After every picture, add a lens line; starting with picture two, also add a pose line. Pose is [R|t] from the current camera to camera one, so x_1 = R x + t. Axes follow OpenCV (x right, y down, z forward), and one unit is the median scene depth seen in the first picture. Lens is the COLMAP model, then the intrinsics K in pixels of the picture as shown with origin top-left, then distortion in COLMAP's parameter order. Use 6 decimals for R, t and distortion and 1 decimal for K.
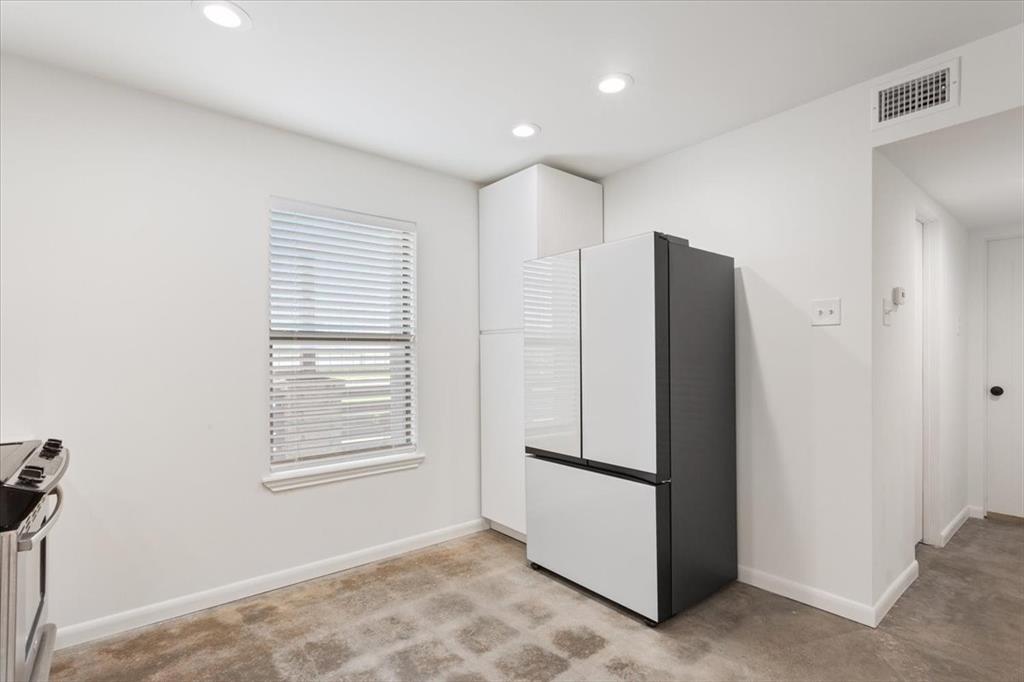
lens RADIAL K [[480.7, 0, 508.5], [0, 480.7, 355.6], [0, 0, 1]] dist [-0.000167, 0.000018]
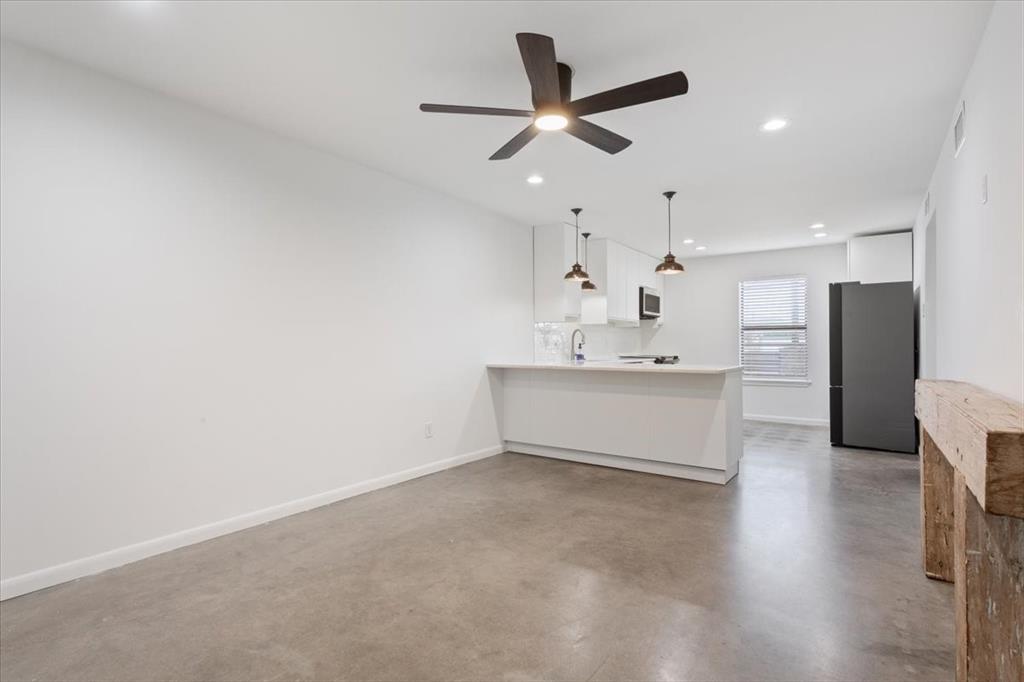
lens RADIAL K [[504.2, 0, 514.7], [0, 504.2, 346.7], [0, 0, 1]] dist [-0.006950, 0.000116]
pose [[0.254869, 0.012392, -0.966896, 1.982786], [-0.001349, 0.999921, 0.012460, 0.031093], [0.966975, -0.001871, 0.254866, -1.013620]]
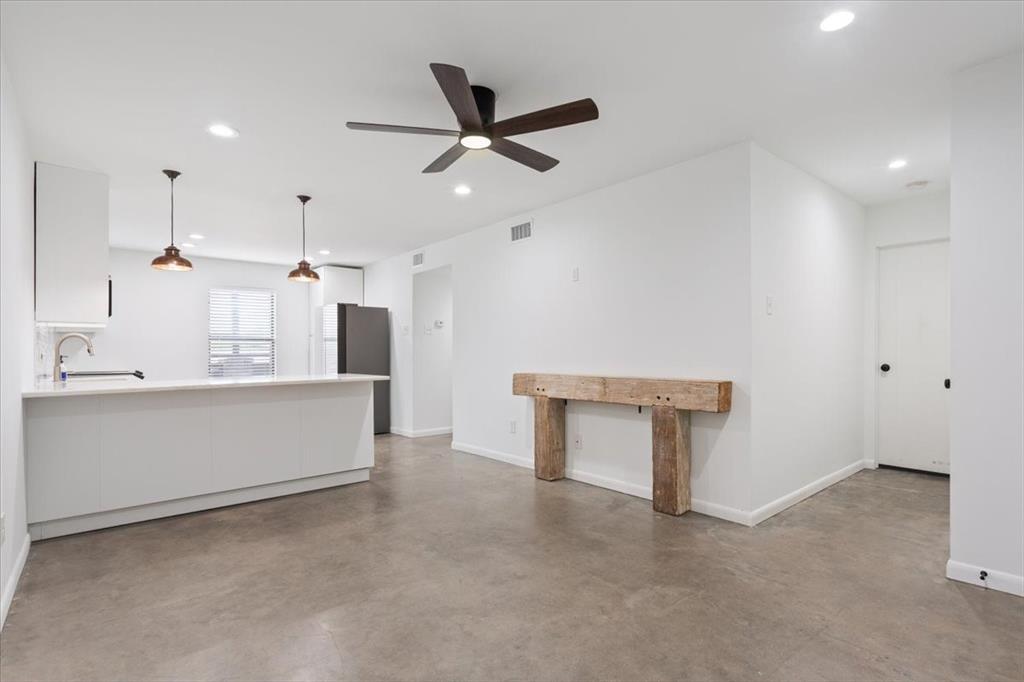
lens RADIAL K [[504.2, 0, 514.7], [0, 504.2, 346.7], [0, 0, 1]] dist [-0.006950, 0.000116]
pose [[0.999652, -0.001200, 0.026343, 1.083199], [0.001488, 0.999939, -0.010909, 0.037430], [-0.026329, 0.010945, 0.999593, -1.751841]]
